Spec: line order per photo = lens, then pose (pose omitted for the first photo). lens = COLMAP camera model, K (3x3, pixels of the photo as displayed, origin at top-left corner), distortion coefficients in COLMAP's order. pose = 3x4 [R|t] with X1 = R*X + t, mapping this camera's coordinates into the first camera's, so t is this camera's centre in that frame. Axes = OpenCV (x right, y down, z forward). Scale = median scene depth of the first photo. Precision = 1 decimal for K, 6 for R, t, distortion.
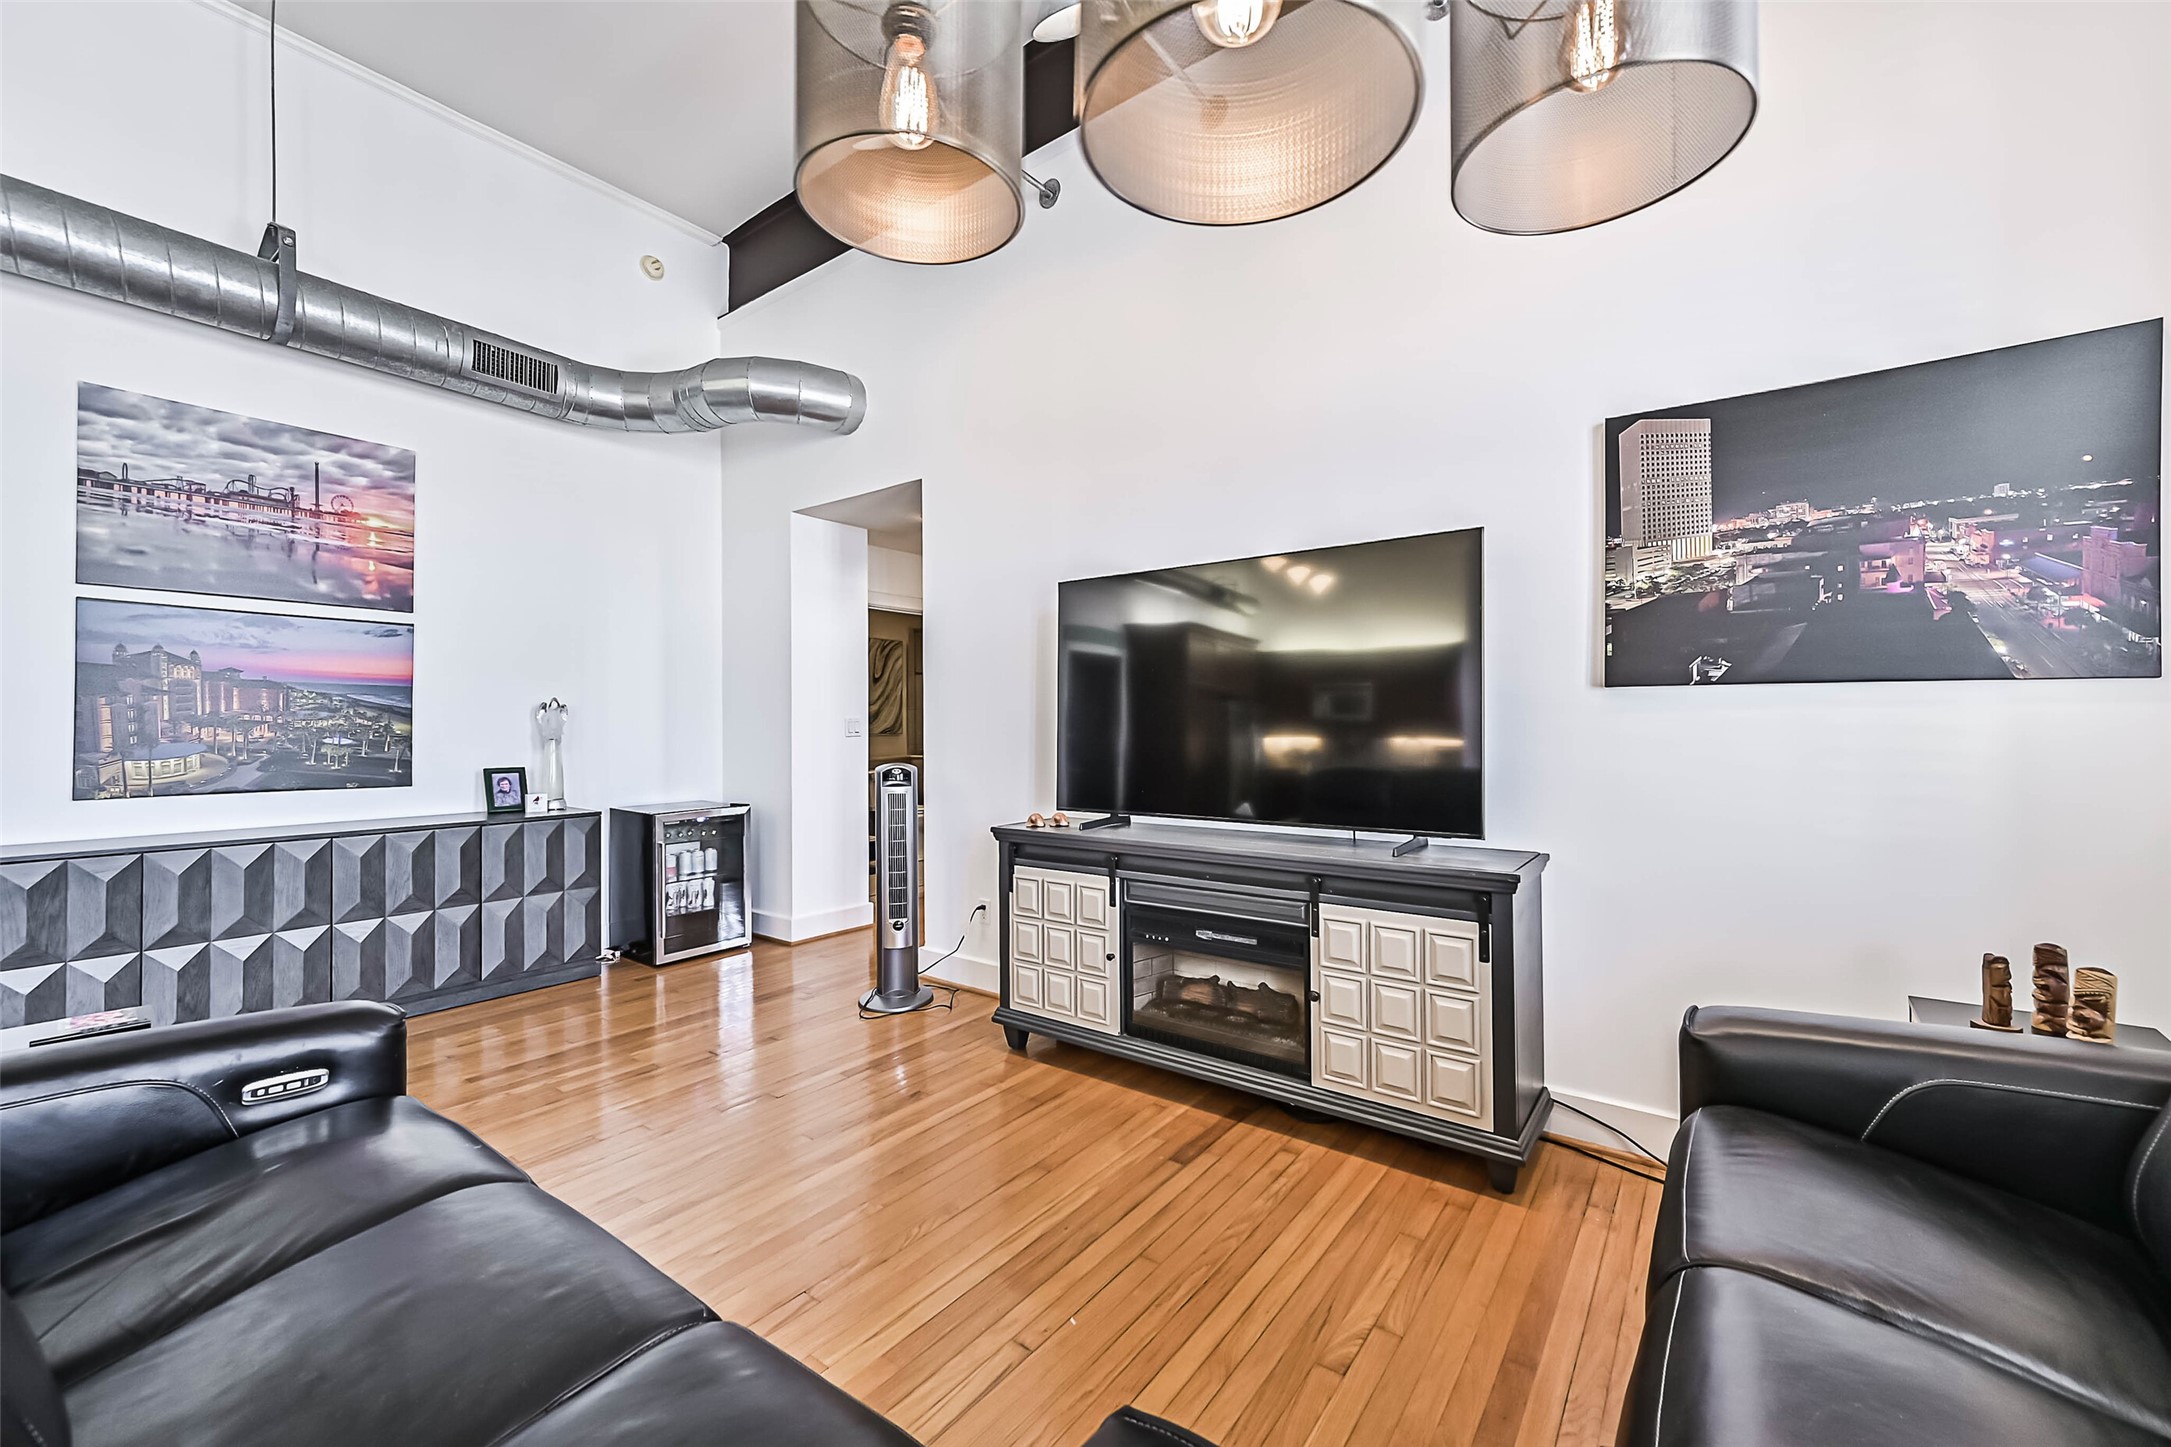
lens RADIAL K [[856.9, 0, 1106.1], [0, 856.9, 720.3], [0, 0, 1]] dist [-0.008836, 0.002191]
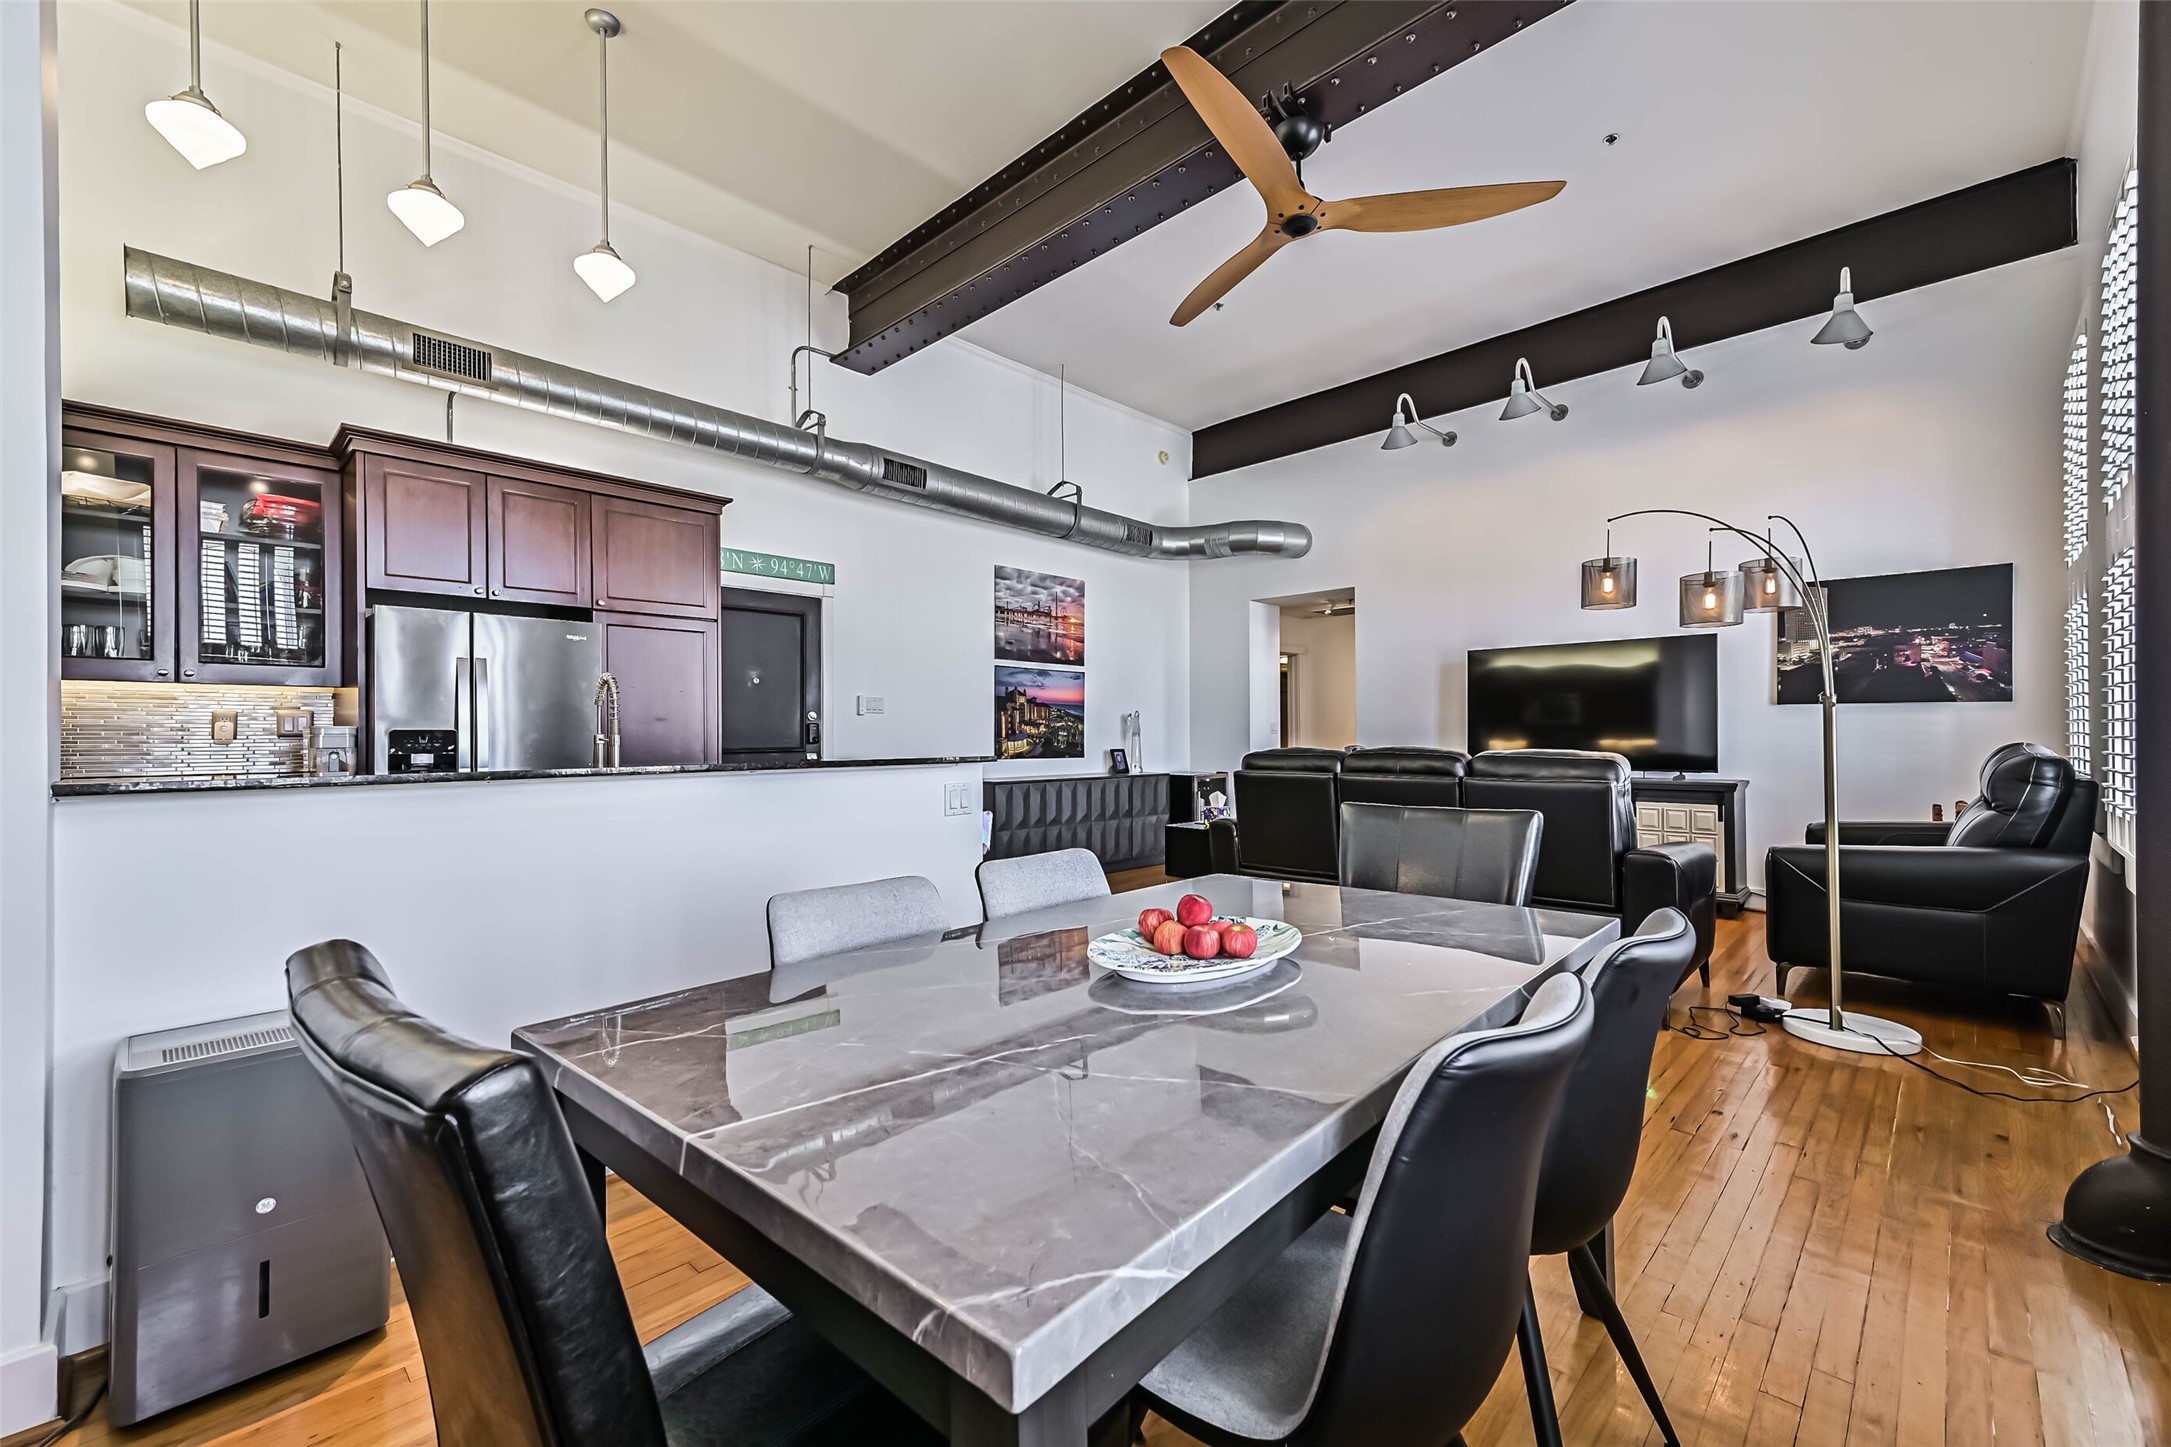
lens RADIAL K [[881.1, 0, 1084.1], [0, 881.1, 727.3], [0, 0, 1]] dist [0.011069, -0.001080]
pose [[0.990629, -0.002767, -0.136551, -0.677826], [0.002530, 0.999995, -0.001905, 0.016991], [0.136556, 0.001542, 0.990631, -1.168946]]
